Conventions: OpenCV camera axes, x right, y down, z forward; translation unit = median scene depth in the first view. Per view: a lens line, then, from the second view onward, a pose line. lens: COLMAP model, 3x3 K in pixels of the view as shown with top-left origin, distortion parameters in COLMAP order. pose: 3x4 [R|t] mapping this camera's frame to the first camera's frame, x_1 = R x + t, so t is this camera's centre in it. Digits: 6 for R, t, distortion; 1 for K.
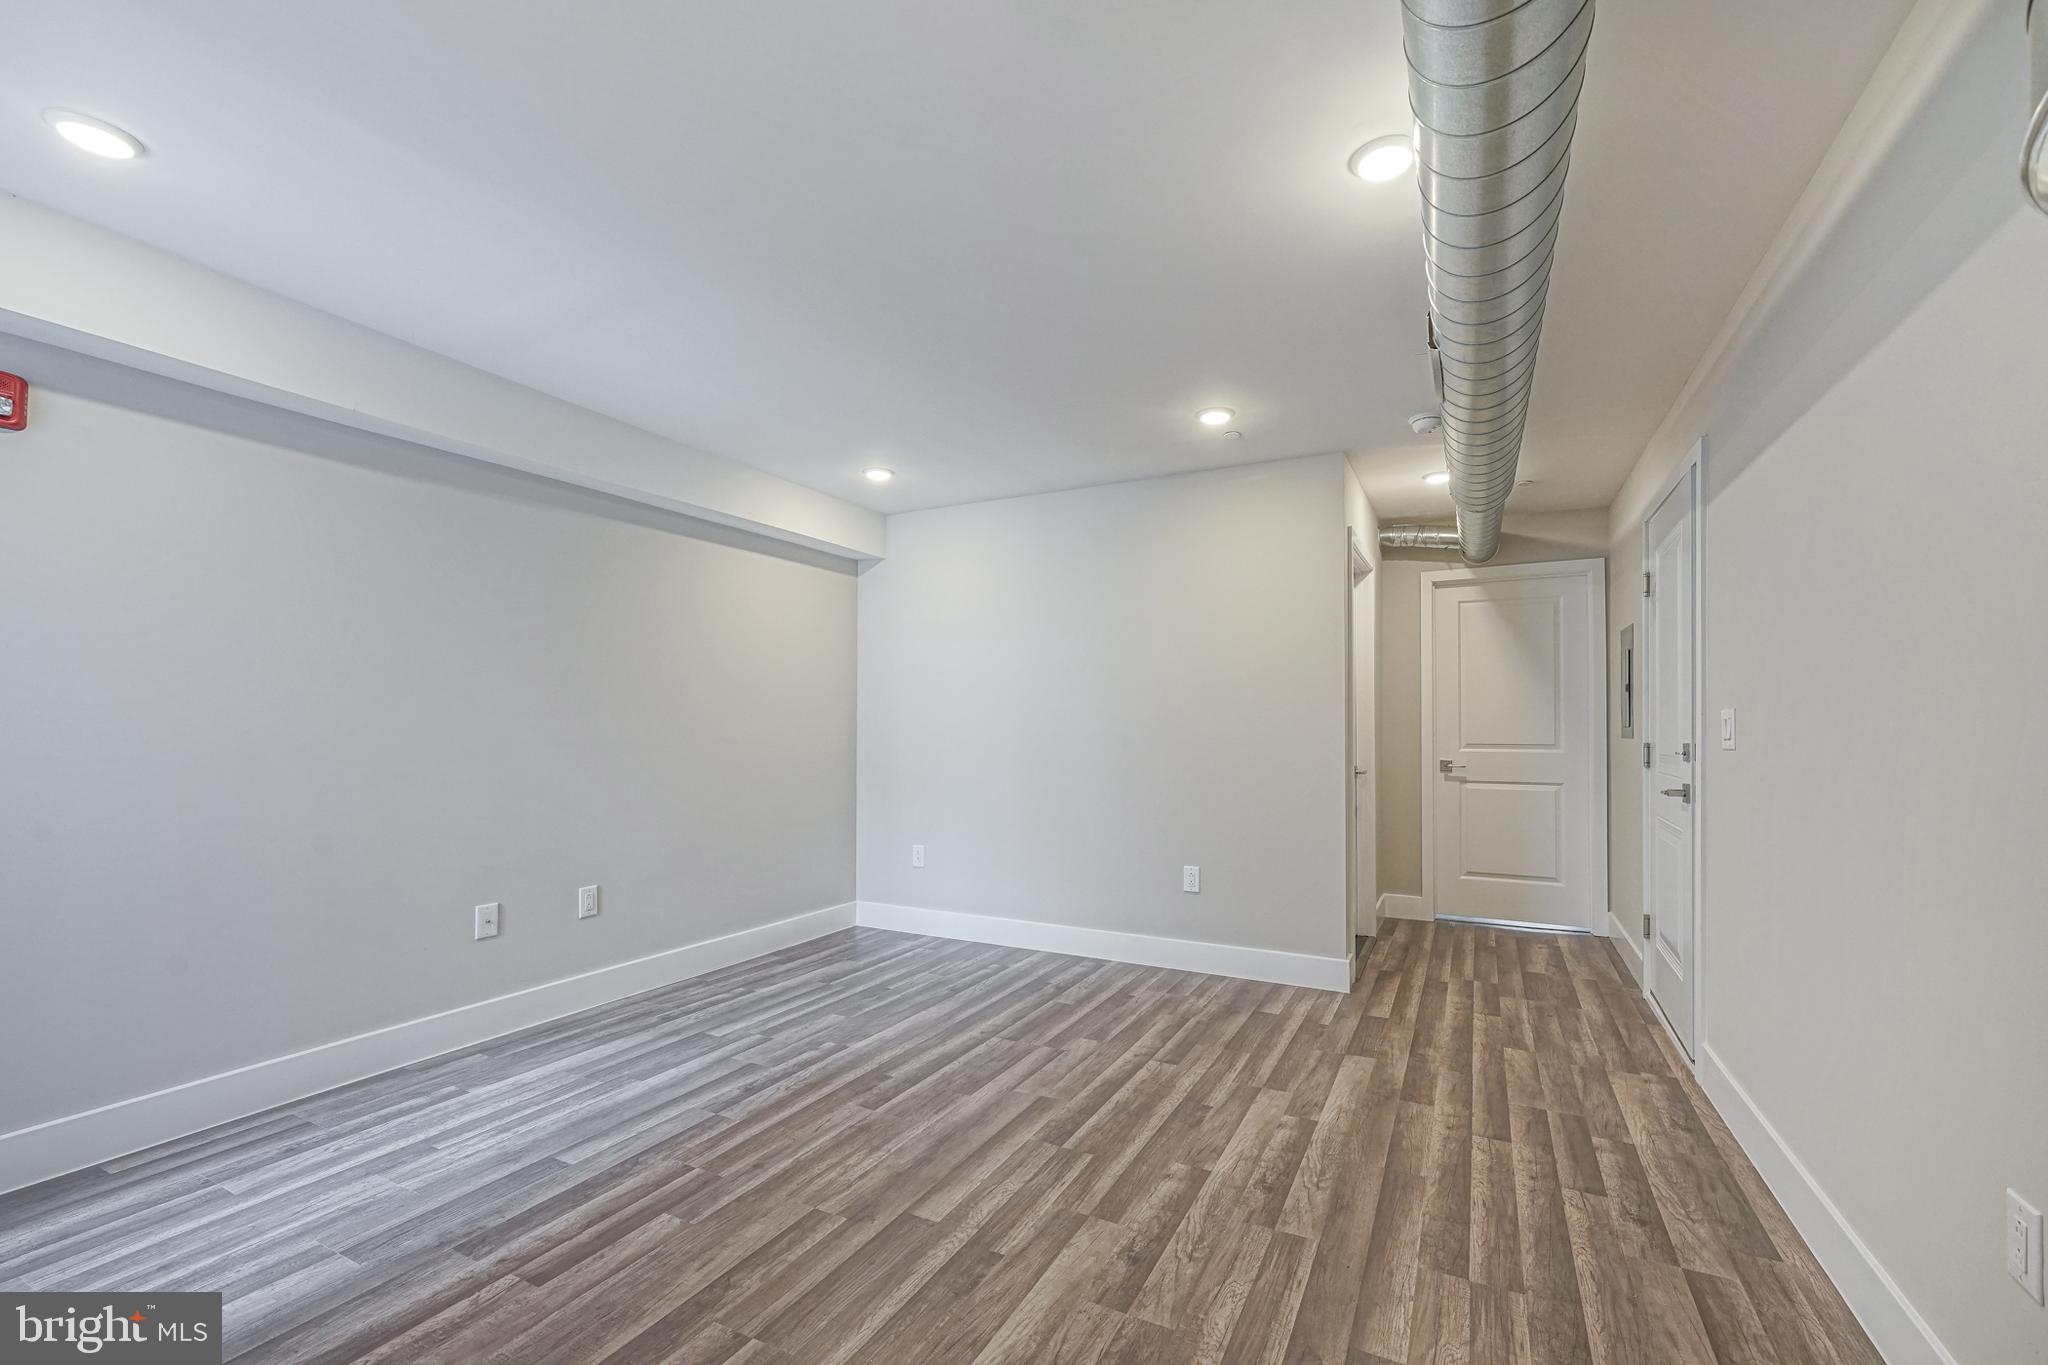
lens RADIAL K [[838.9, 0, 1066.9], [0, 838.9, 711.4], [0, 0, 1]] dist [-0.002610, 0.000819]
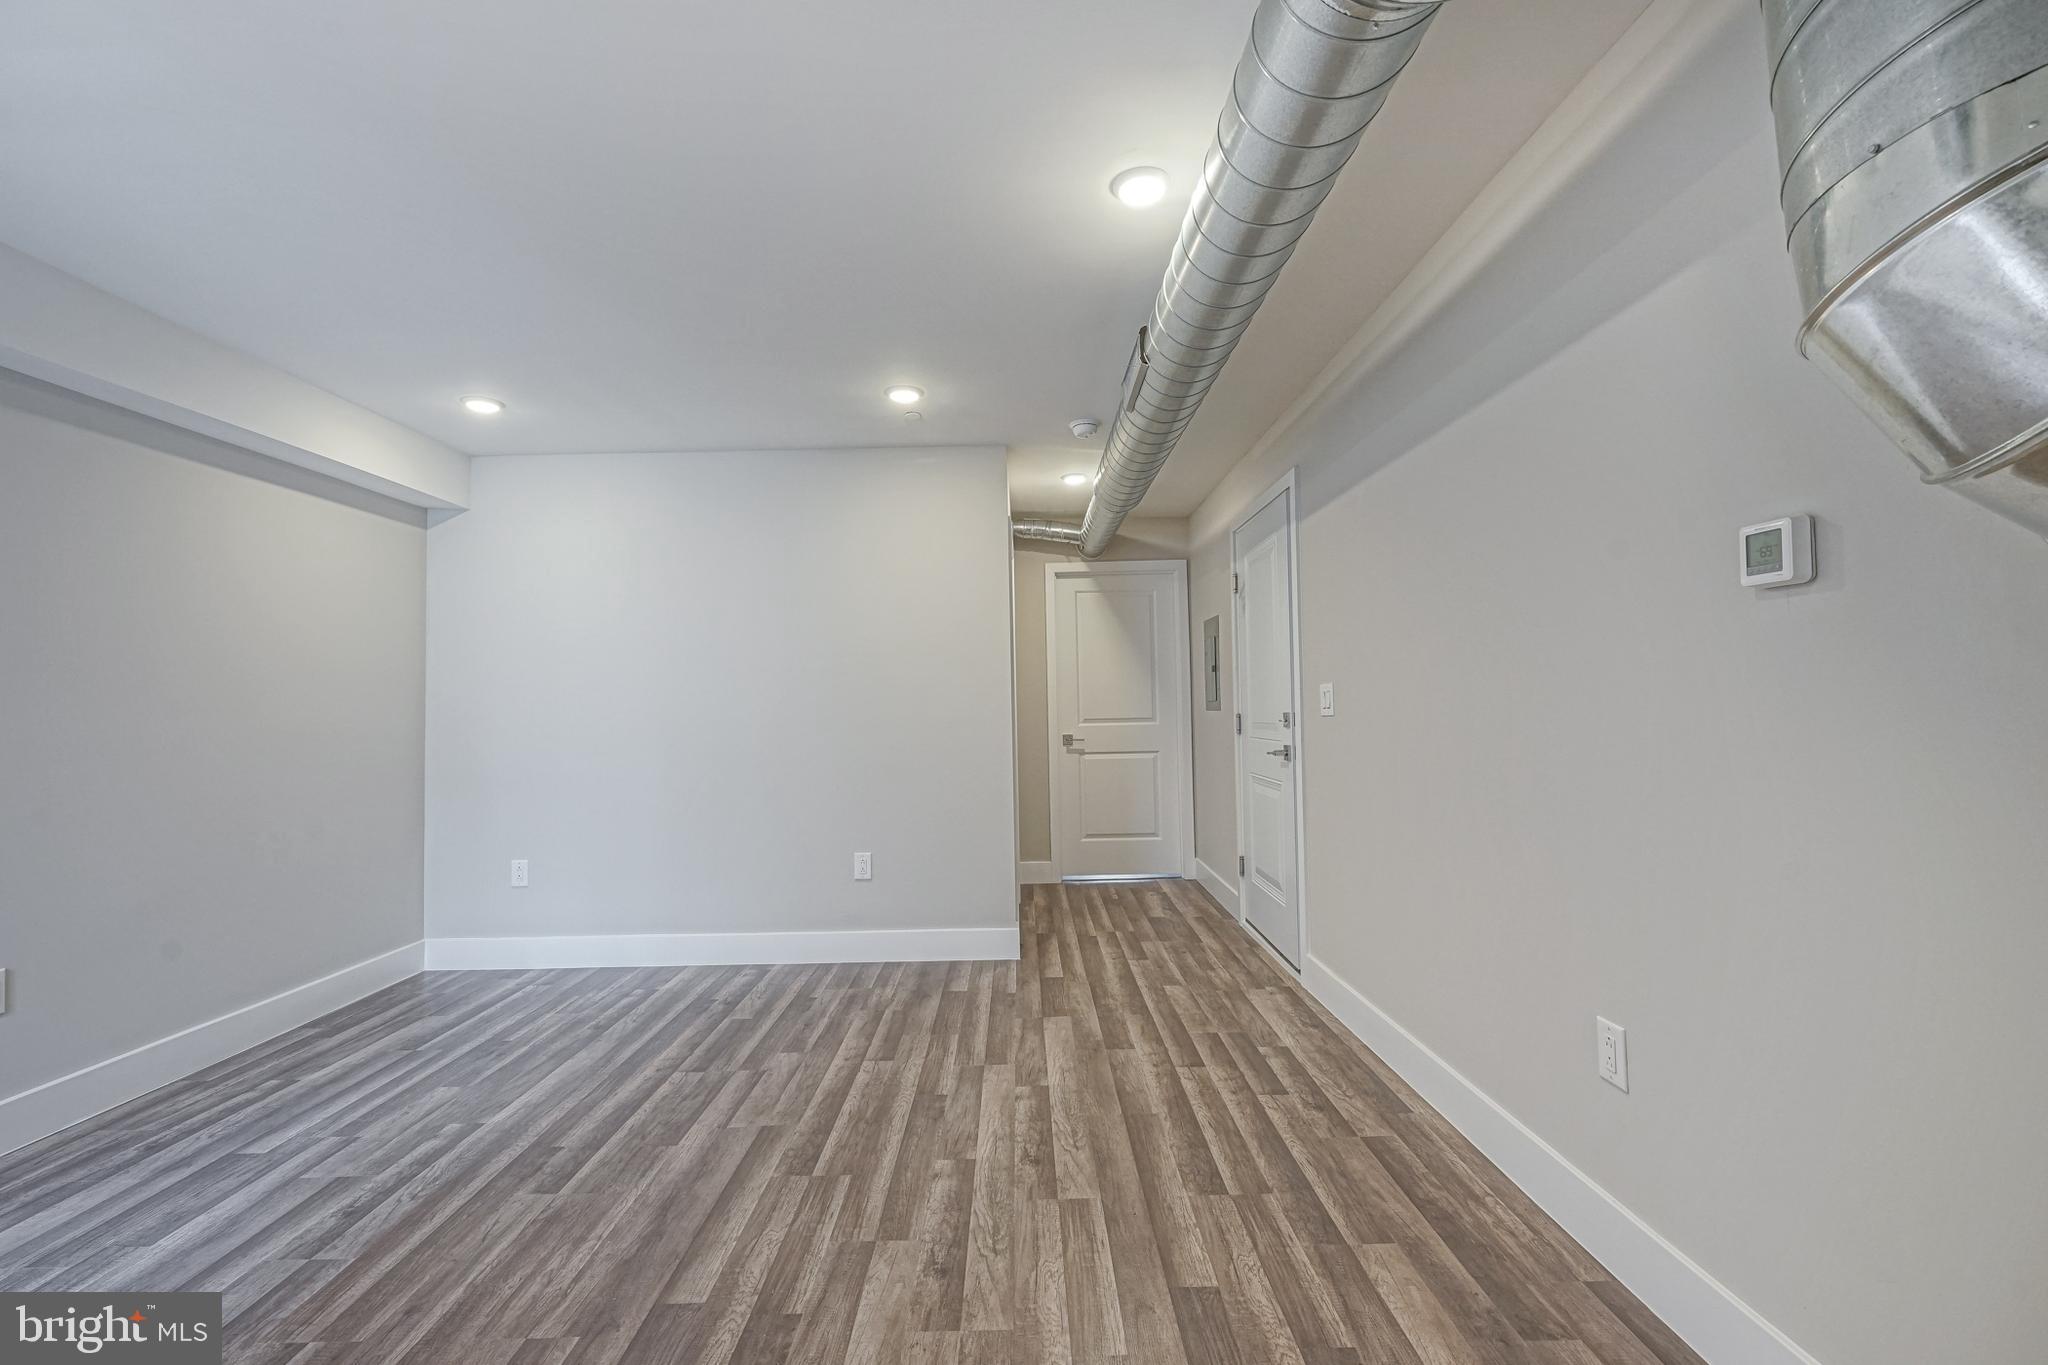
lens RADIAL K [[838.9, 0, 1012.8], [0, 838.9, 687.7], [0, 0, 1]] dist [-0.002610, 0.000819]
pose [[0.895756, -0.010577, 0.444419, -0.168860], [0.014009, 0.999892, -0.004438, -0.000162], [-0.444324, 0.010201, 0.895808, 0.070952]]
